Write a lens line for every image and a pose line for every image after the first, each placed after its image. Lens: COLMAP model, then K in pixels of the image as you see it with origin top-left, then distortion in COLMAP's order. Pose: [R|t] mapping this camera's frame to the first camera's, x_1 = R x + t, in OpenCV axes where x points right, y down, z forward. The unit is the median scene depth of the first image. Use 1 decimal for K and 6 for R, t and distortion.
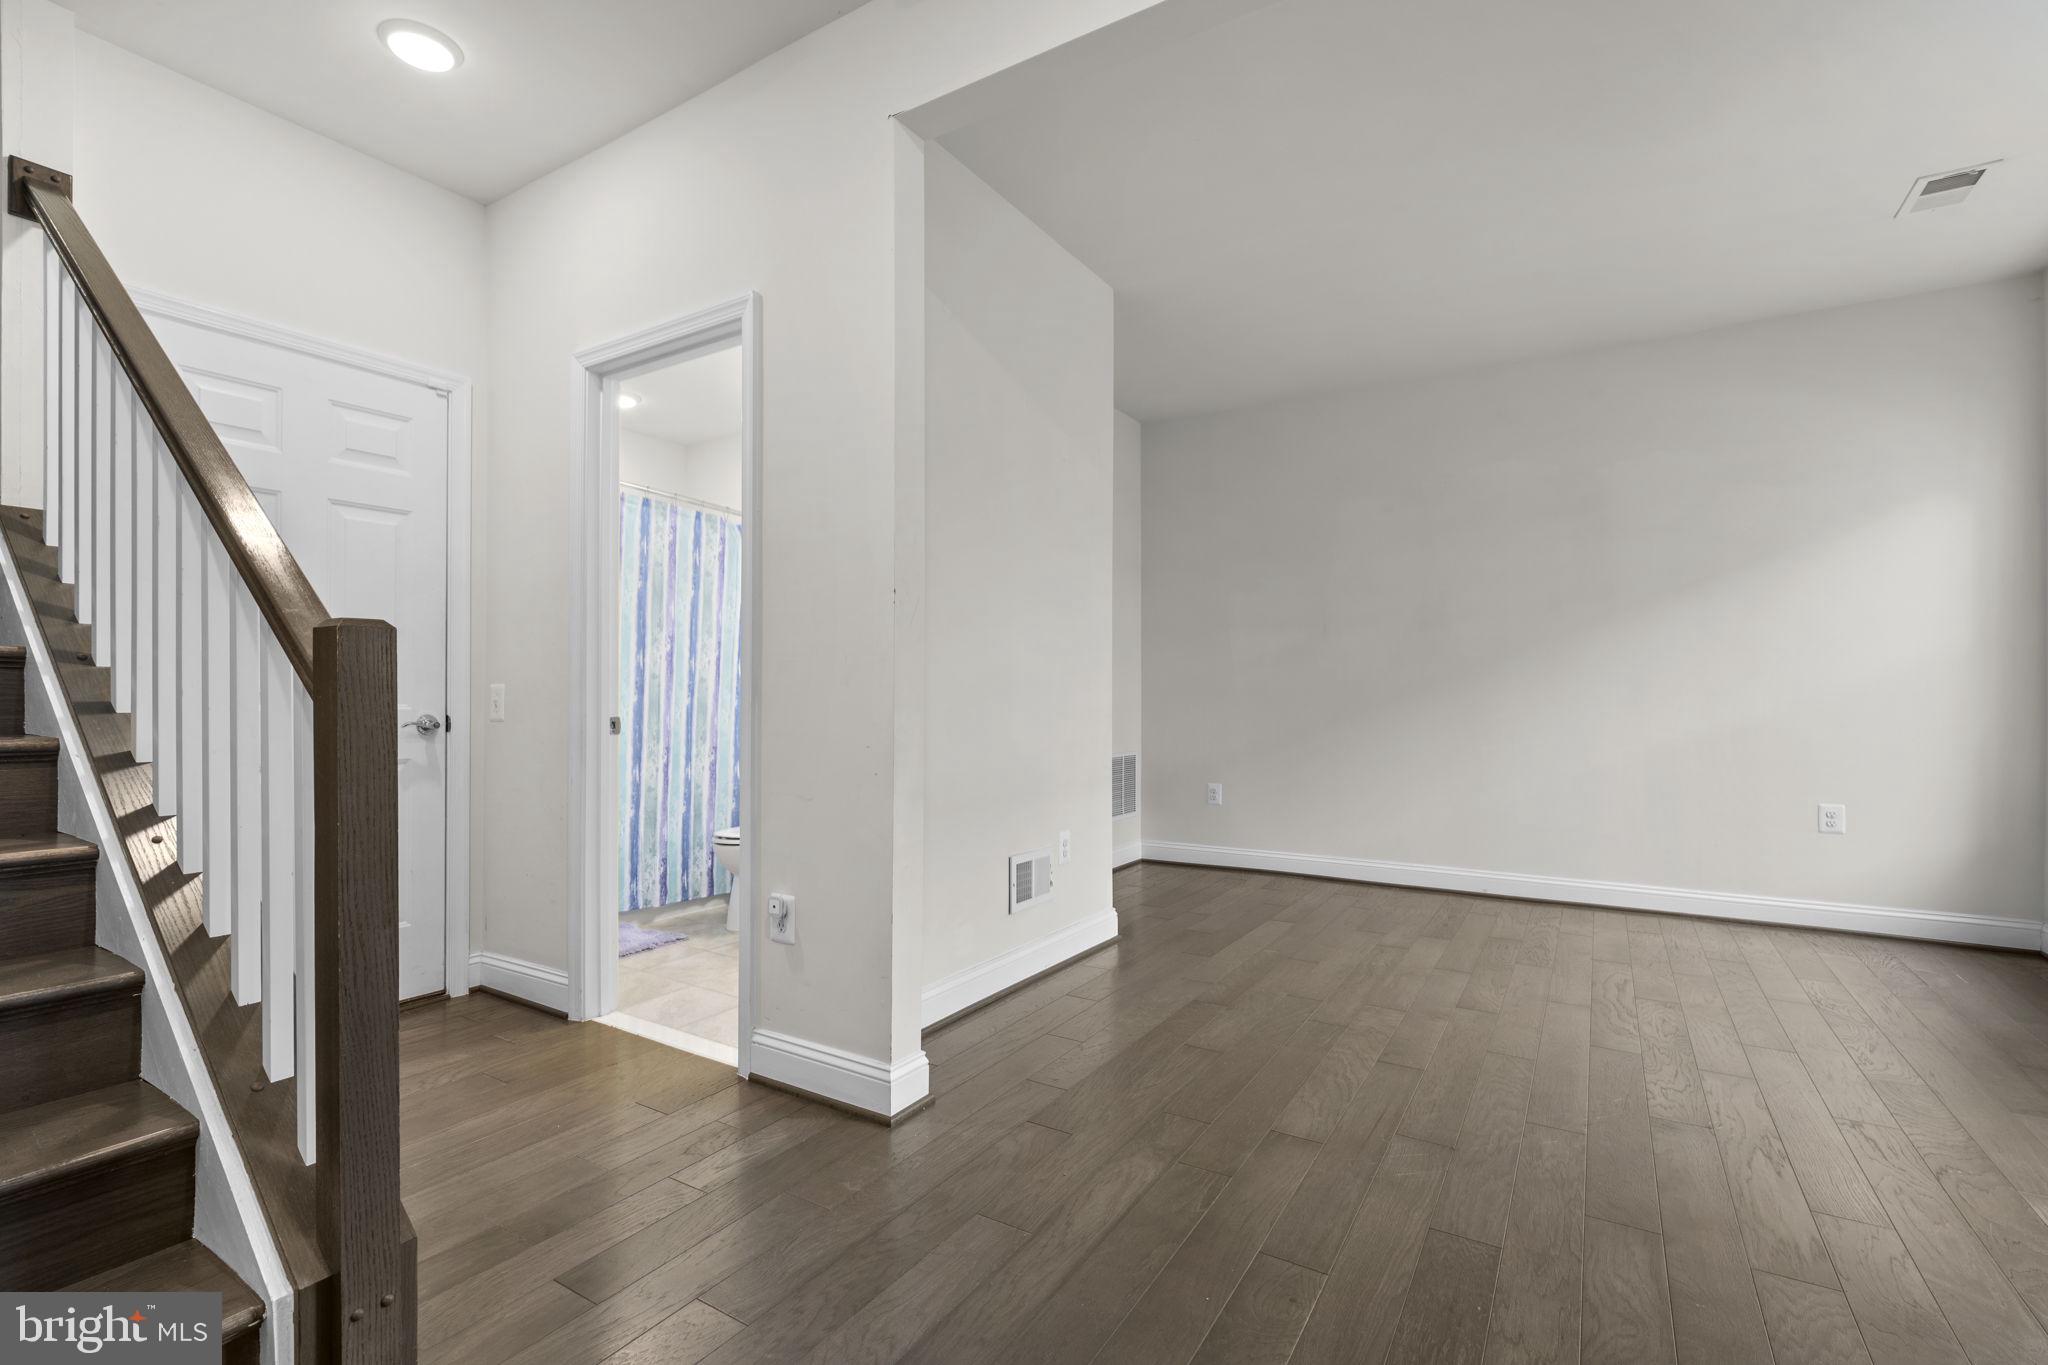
lens RADIAL K [[931.1, 0, 1018.0], [0, 931.1, 690.9], [0, 0, 1]] dist [-0.009024, 0.000187]
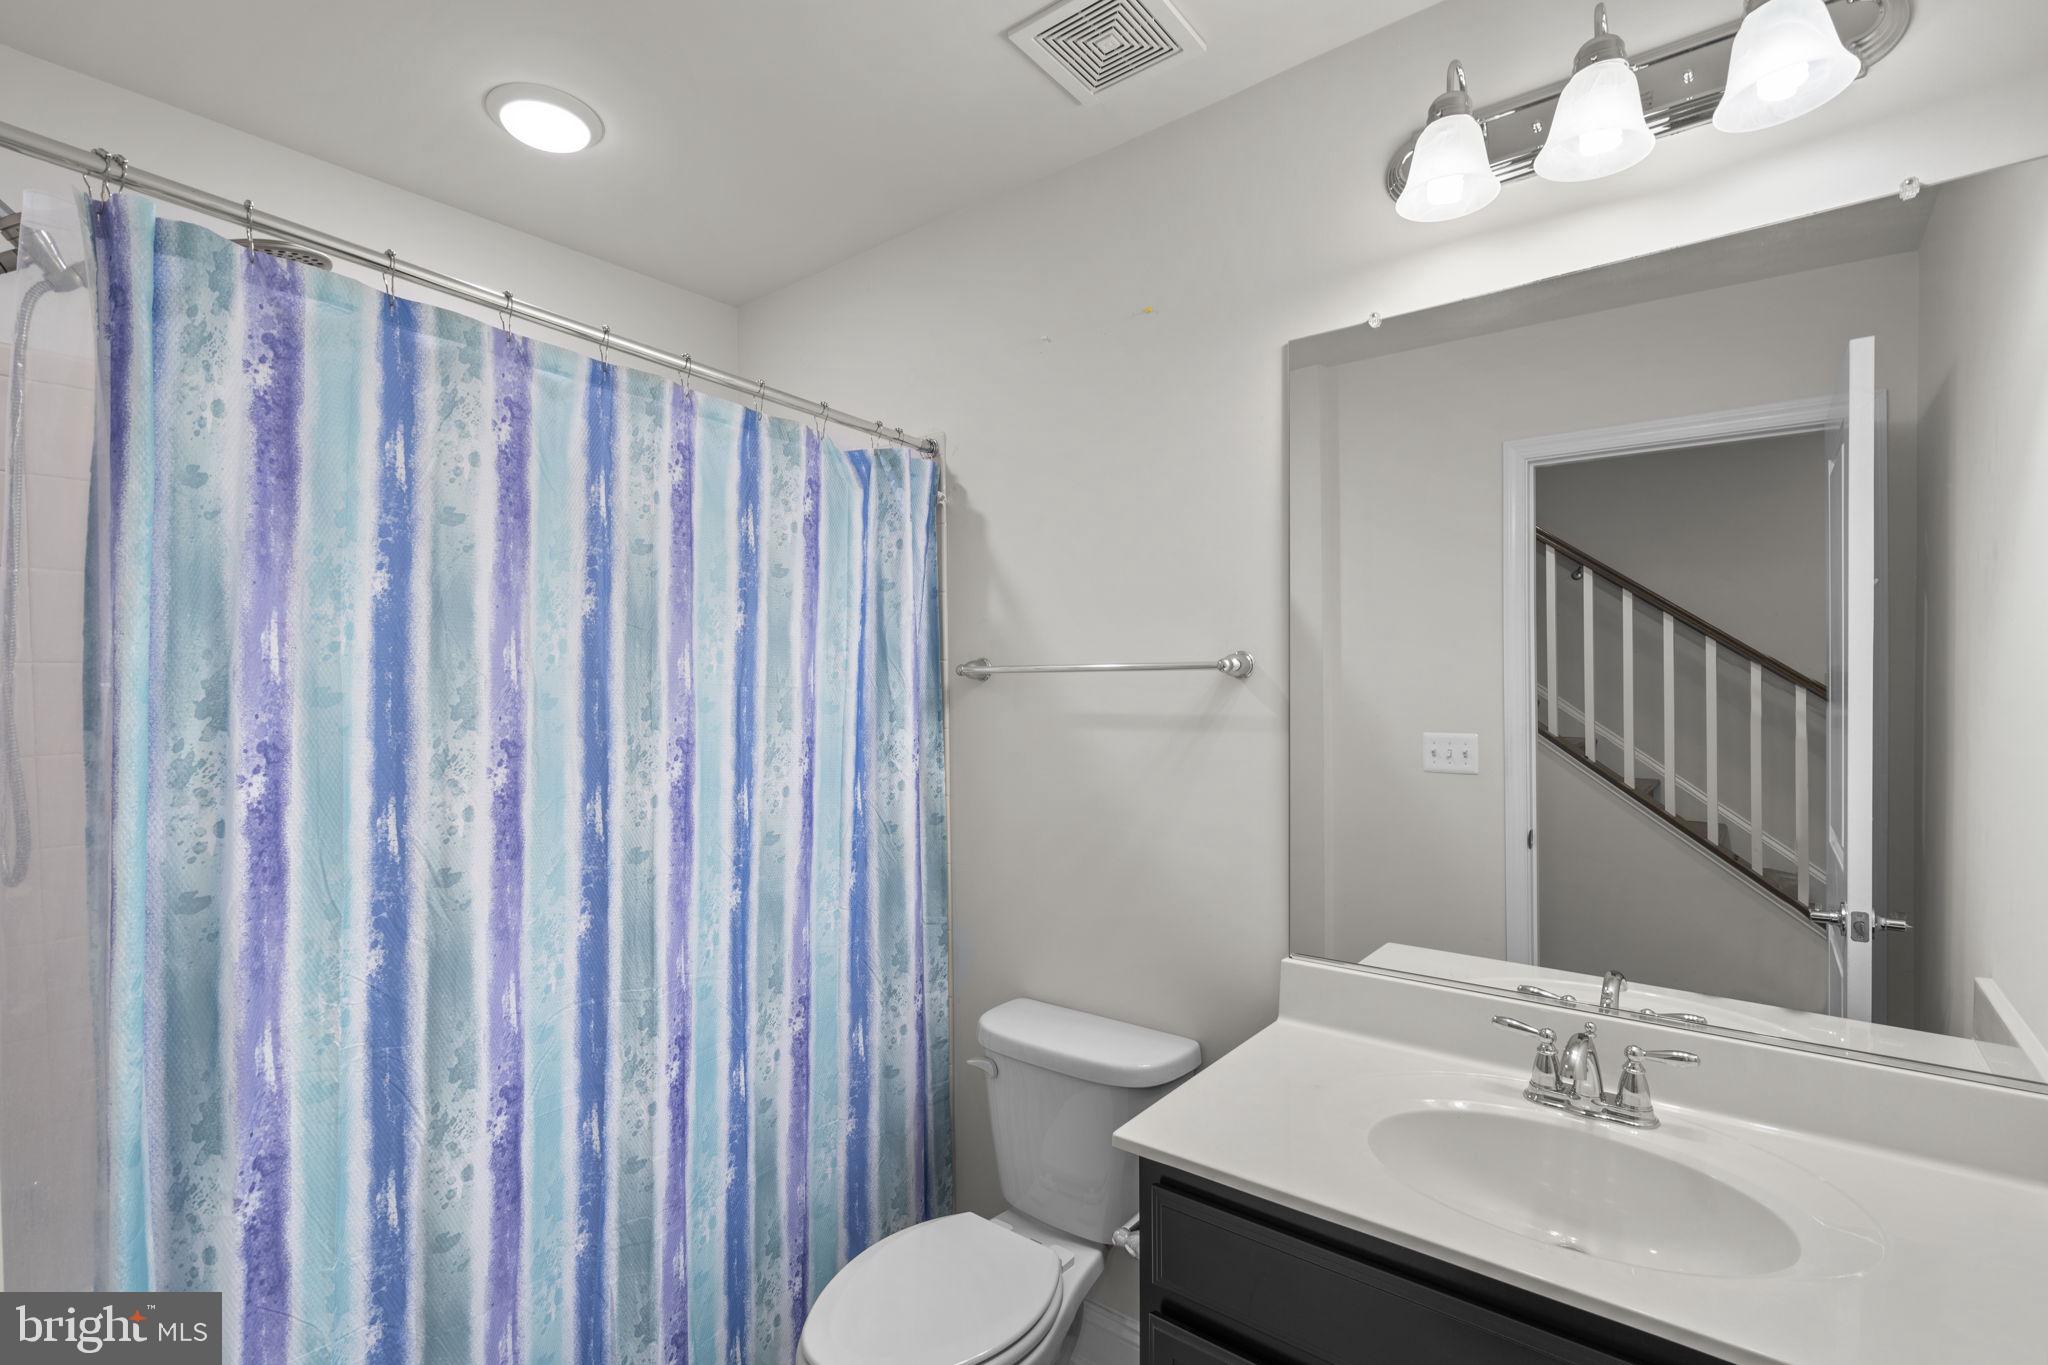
lens RADIAL K [[931.1, 0, 1023.0], [0, 931.1, 686.6], [0, 0, 1]] dist [-0.009024, 0.000187]
pose [[0.995917, -0.017792, -0.088498, -0.199113], [0.018293, 0.999821, 0.004855, -0.077594], [0.088396, -0.006454, 0.996065, 0.625325]]
